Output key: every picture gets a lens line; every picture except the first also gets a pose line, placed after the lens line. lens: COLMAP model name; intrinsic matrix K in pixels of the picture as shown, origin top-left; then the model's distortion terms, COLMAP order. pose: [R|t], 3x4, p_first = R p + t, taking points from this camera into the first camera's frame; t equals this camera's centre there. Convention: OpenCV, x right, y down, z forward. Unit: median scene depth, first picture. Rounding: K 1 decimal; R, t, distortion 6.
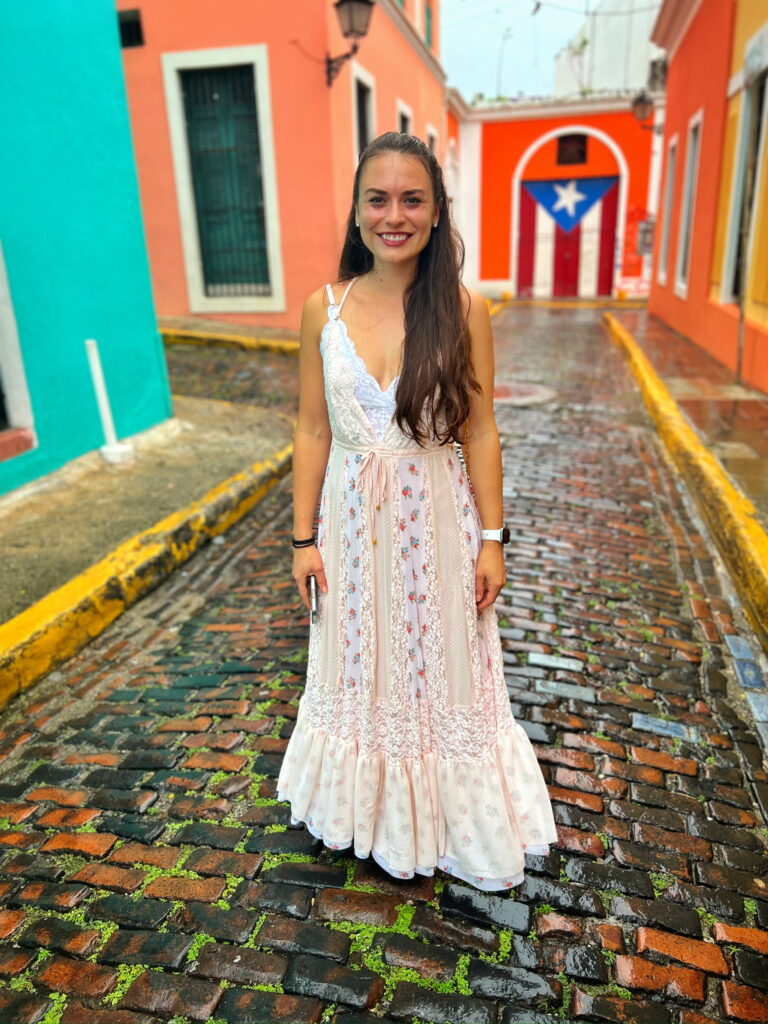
lens RADIAL K [[790.9, 0, 384.0], [0, 790.9, 512.0], [0, 0, 1]] dist [0.022501, 0.000400]
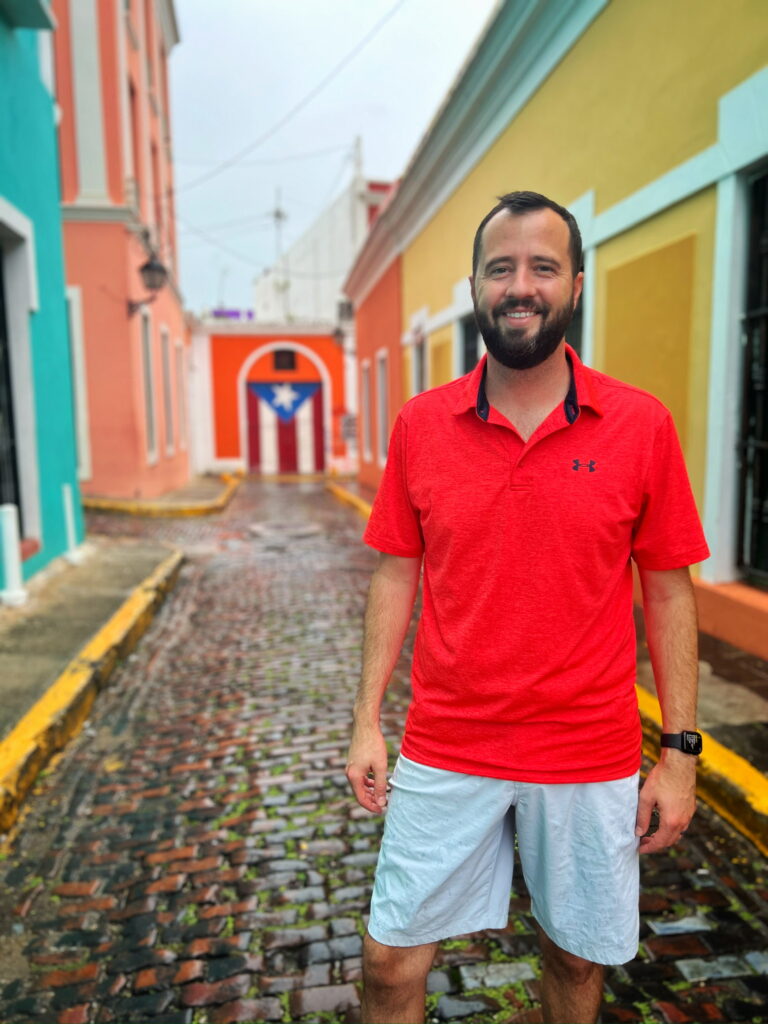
lens RADIAL K [[774.0, 0, 384.0], [0, 774.0, 512.0], [0, 0, 1]] dist [0.006661, 0.000208]
pose [[0.933346, -0.022271, 0.358287, -0.062682], [0.099670, 0.974909, -0.199042, 0.039319], [-0.344865, 0.221486, 0.912147, -0.121690]]
